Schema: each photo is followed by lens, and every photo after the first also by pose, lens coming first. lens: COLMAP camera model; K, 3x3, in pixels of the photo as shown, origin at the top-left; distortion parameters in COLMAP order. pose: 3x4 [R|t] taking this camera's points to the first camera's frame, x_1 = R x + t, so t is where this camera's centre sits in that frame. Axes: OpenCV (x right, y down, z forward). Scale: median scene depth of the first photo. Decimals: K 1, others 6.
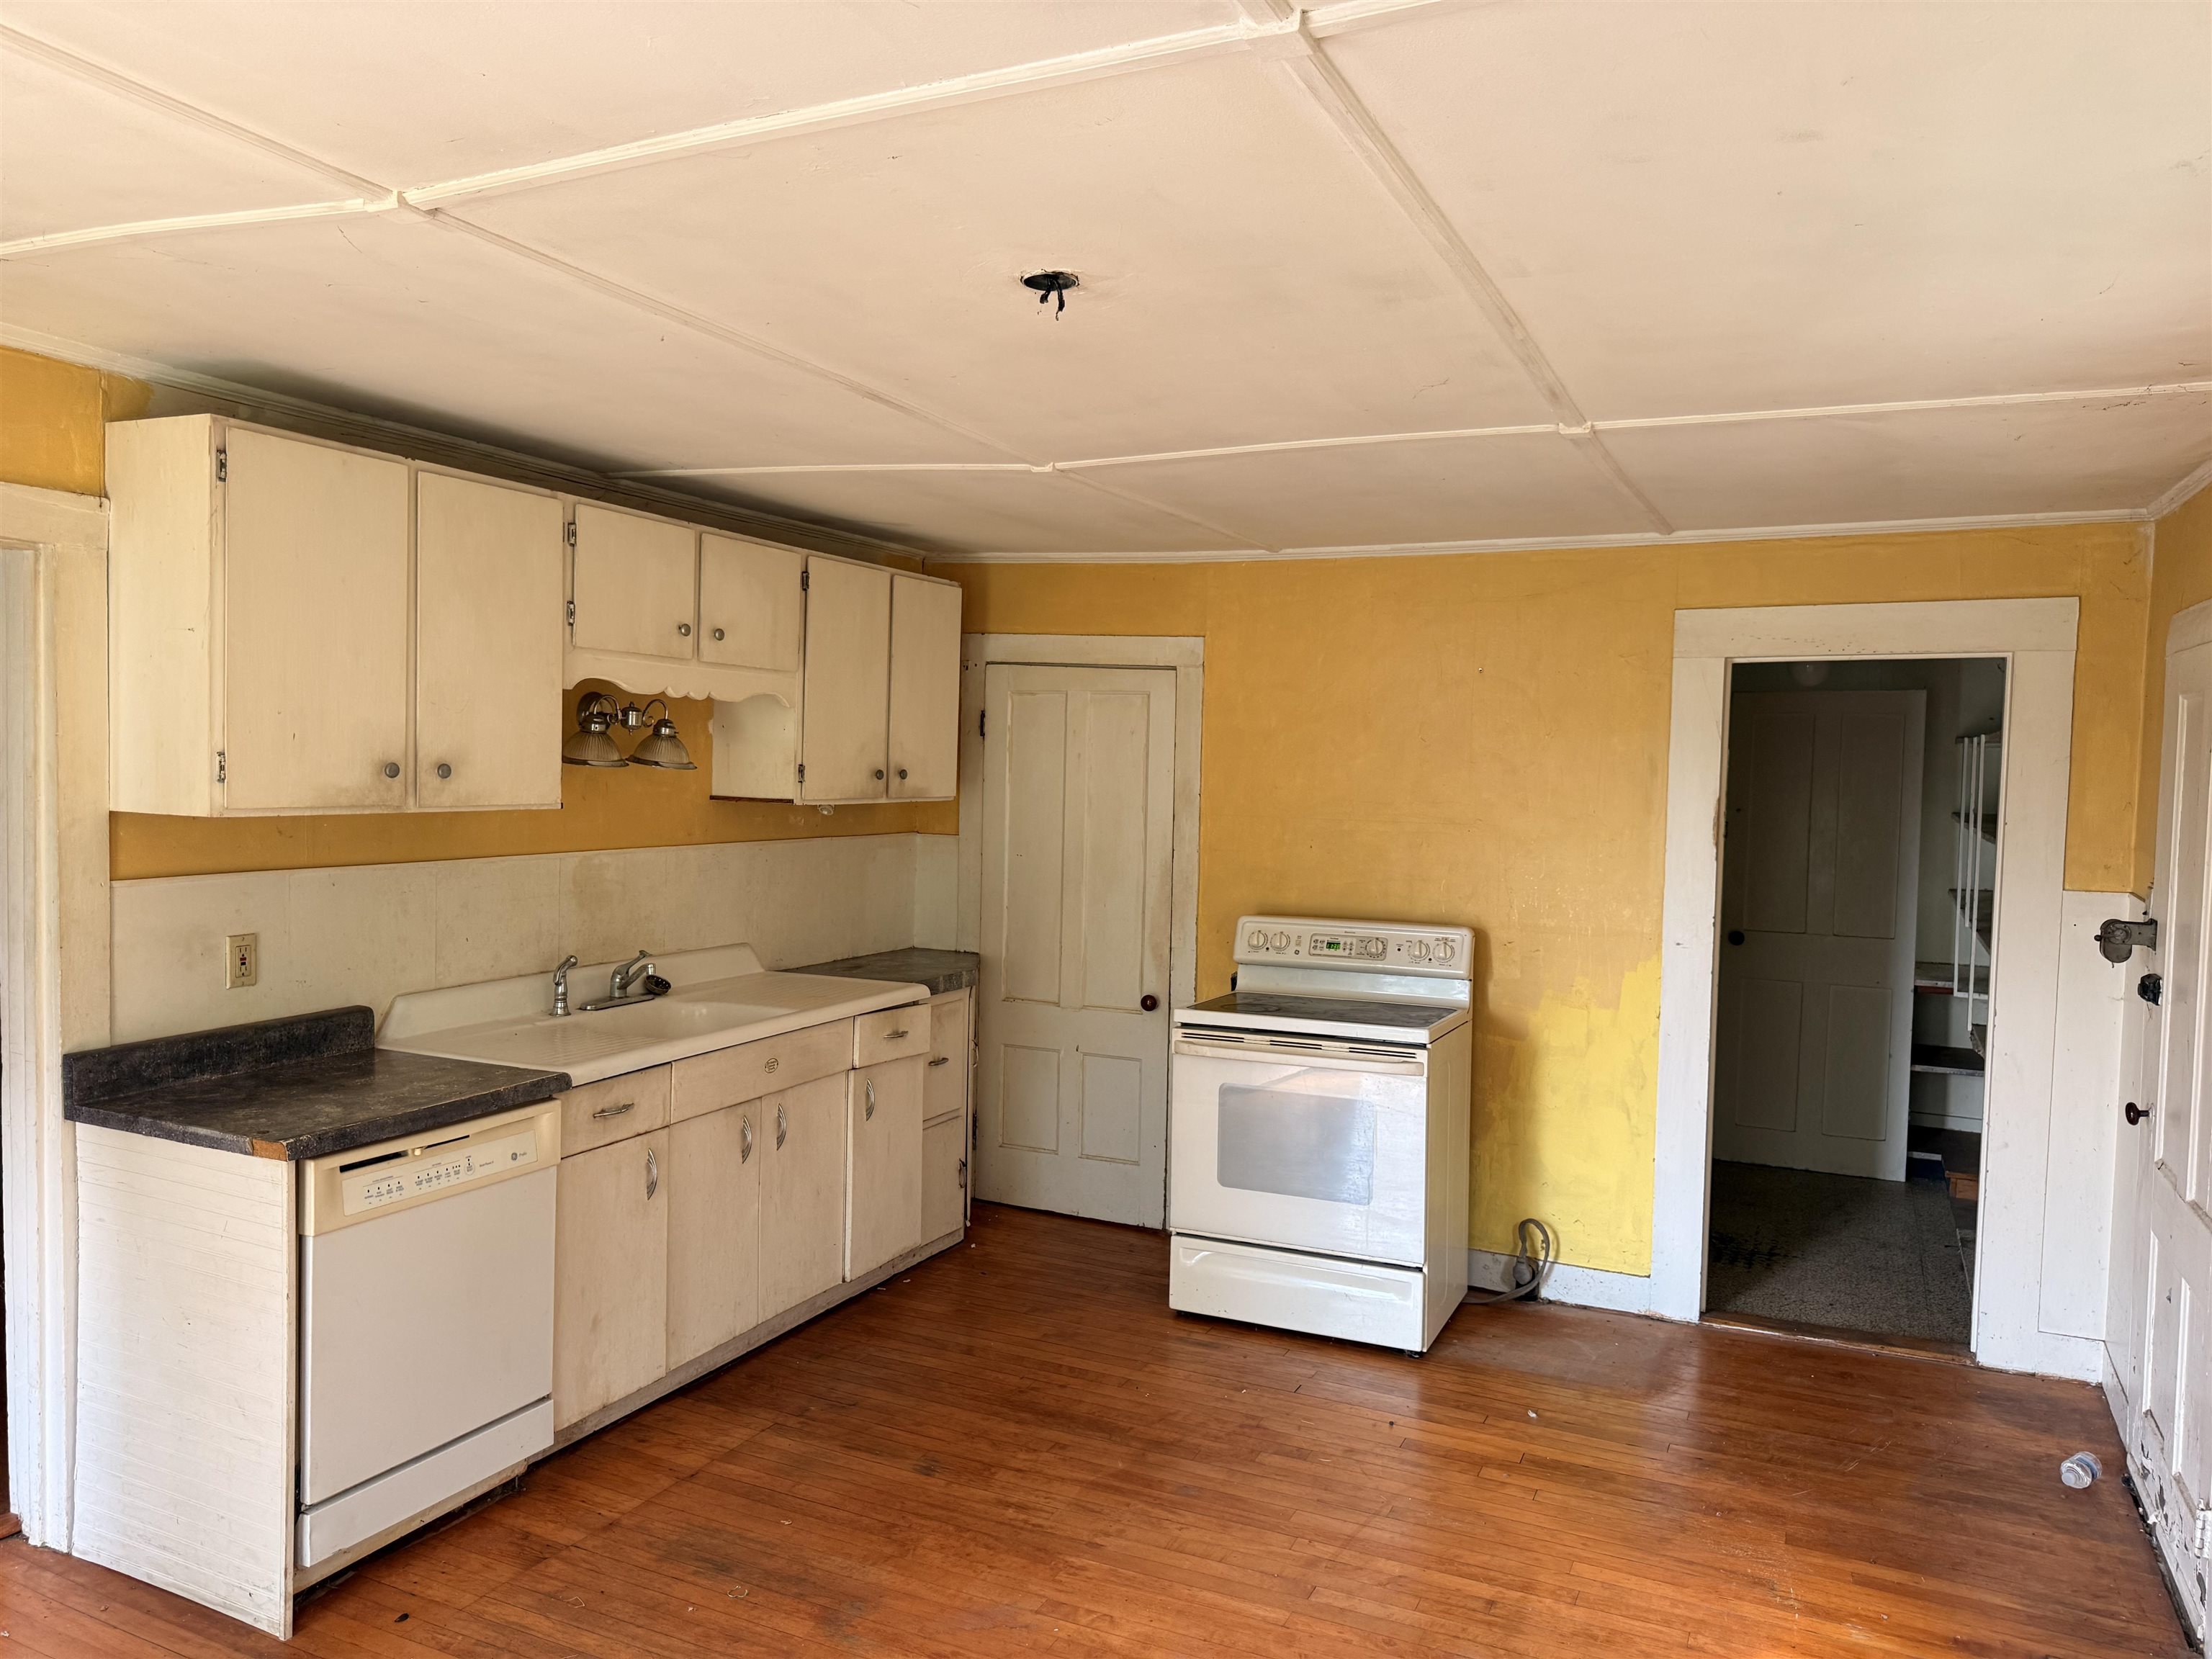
lens RADIAL K [[1569.1, 0, 1106.1], [0, 1569.1, 825.9], [0, 0, 1]] dist [0.034256, -0.031442]
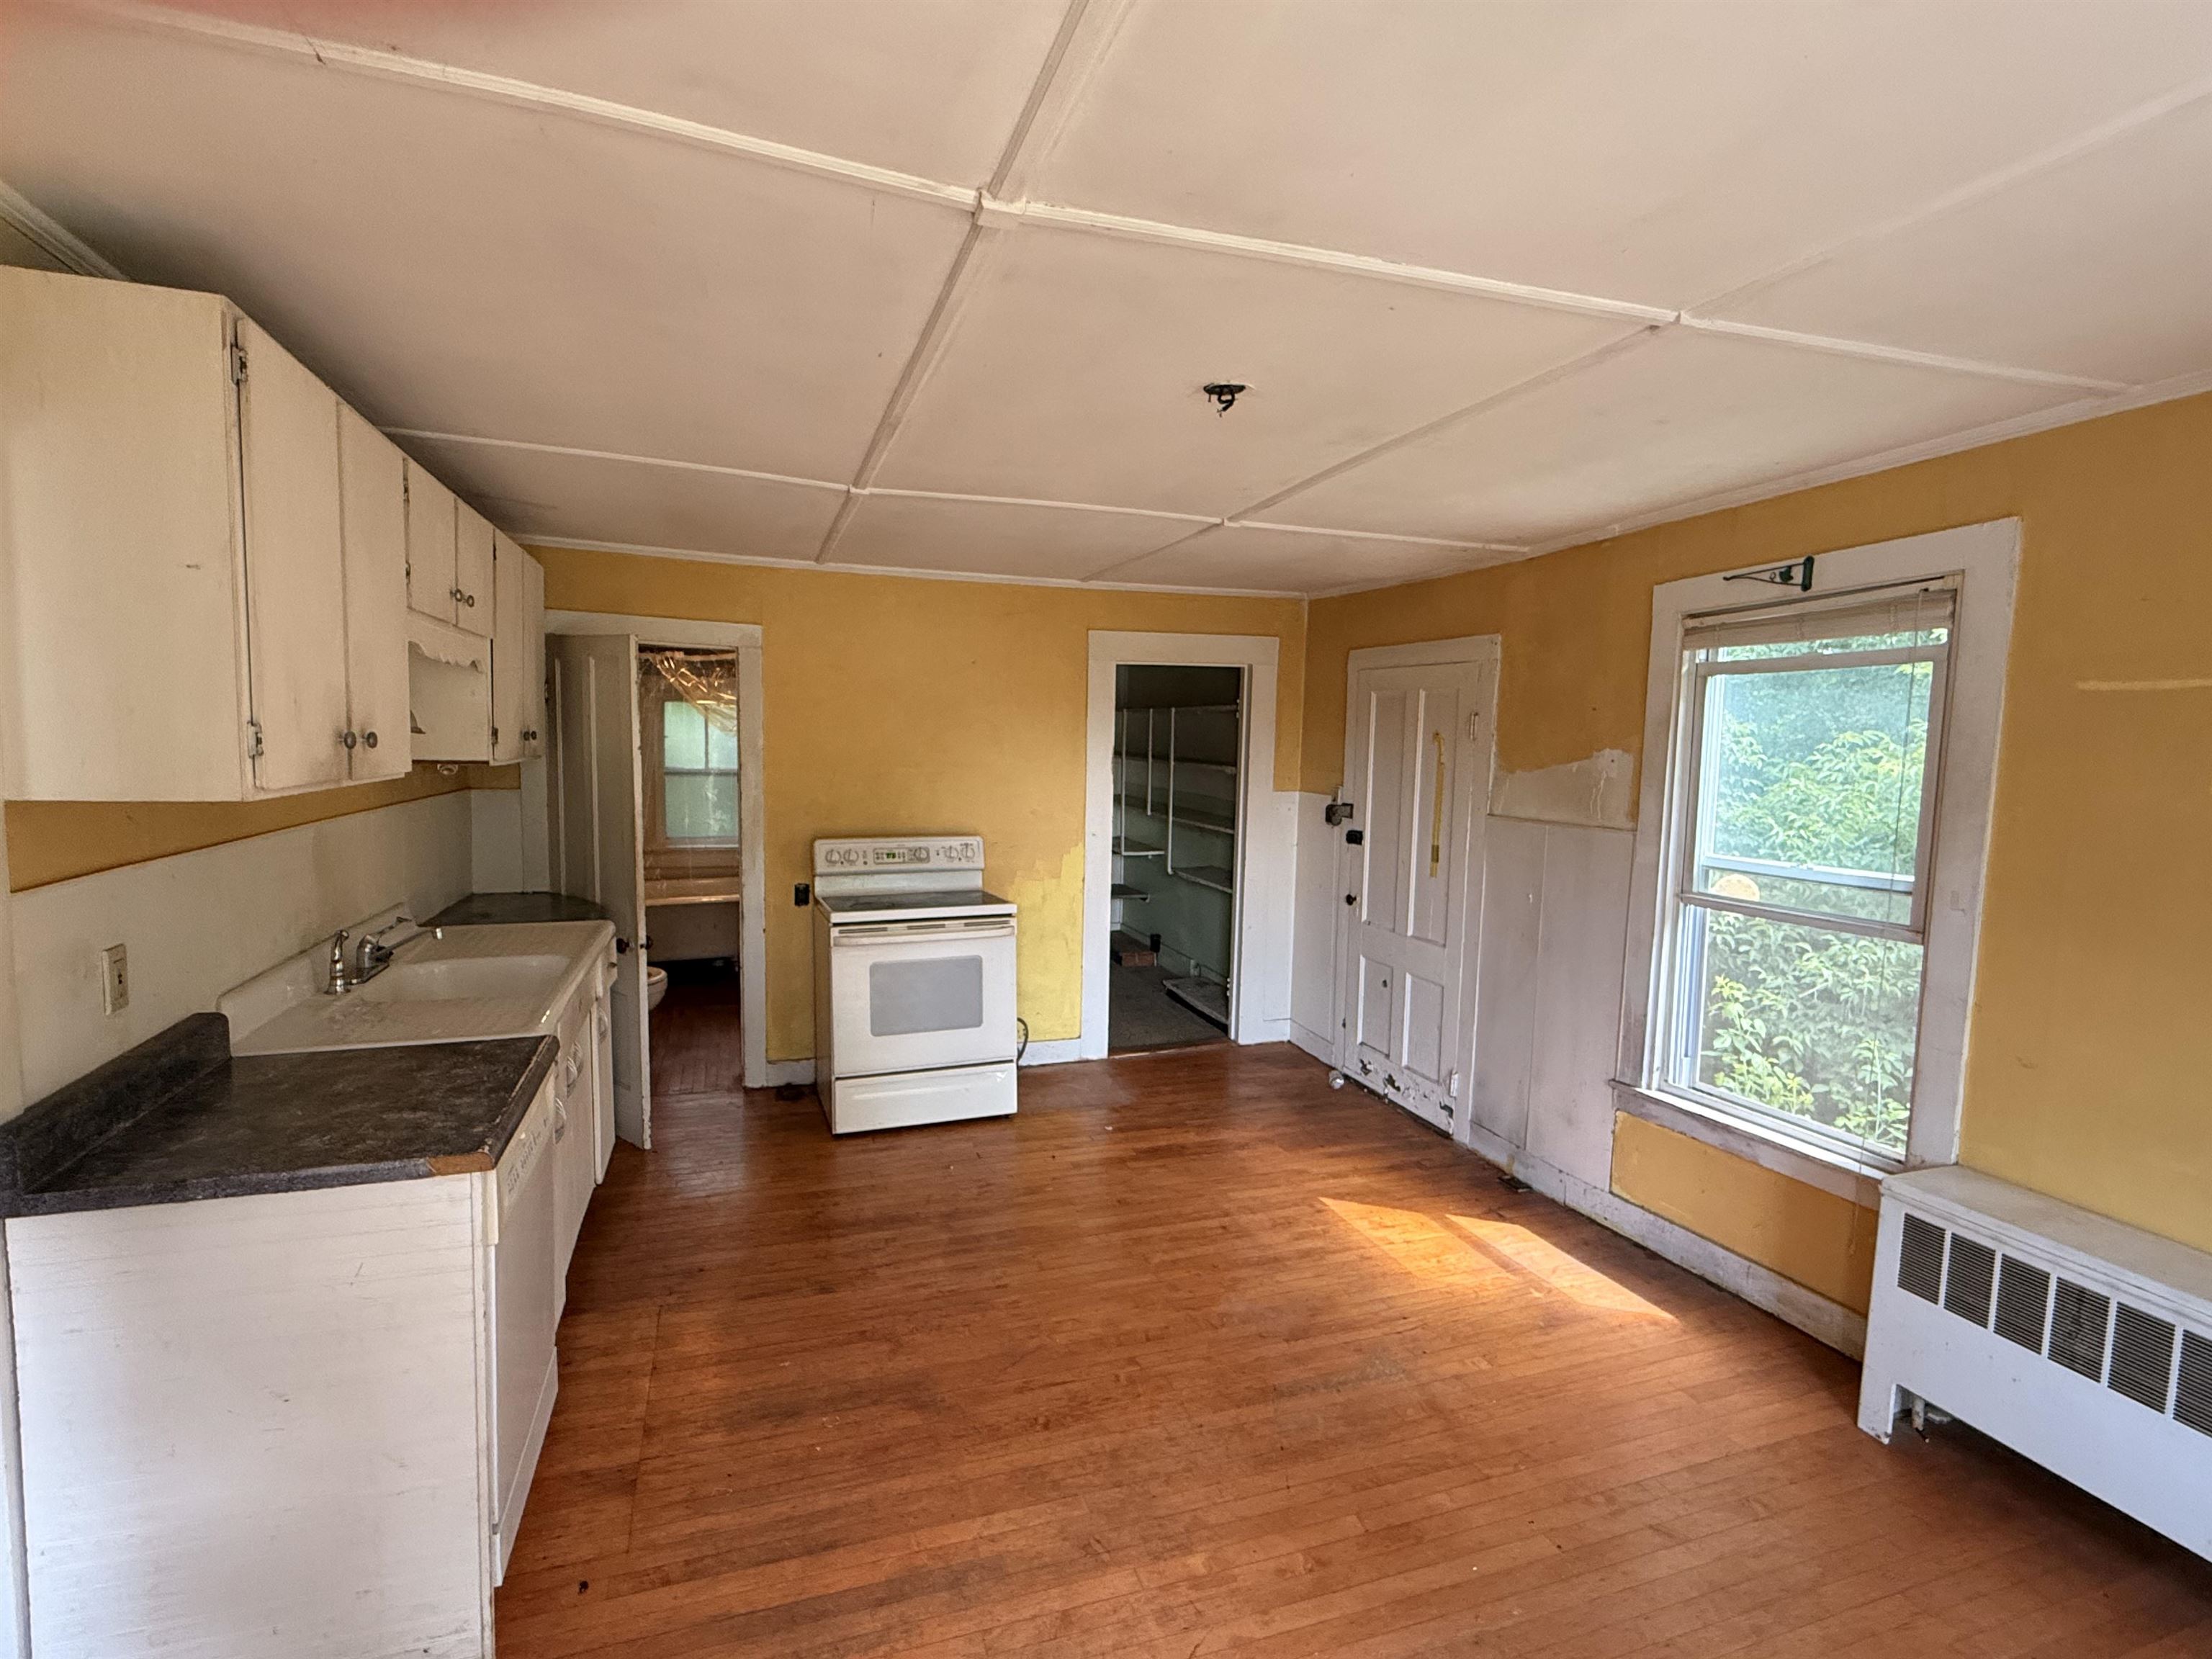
lens RADIAL K [[1078.3, 0, 1105.4], [0, 1078.3, 829.3], [0, 0, 1]] dist [0.010994, 0.000060]
pose [[0.718407, -0.069982, 0.692094, -0.452416], [0.027588, 0.997010, 0.072178, -0.013811], [-0.695076, -0.032760, 0.718190, 0.201472]]
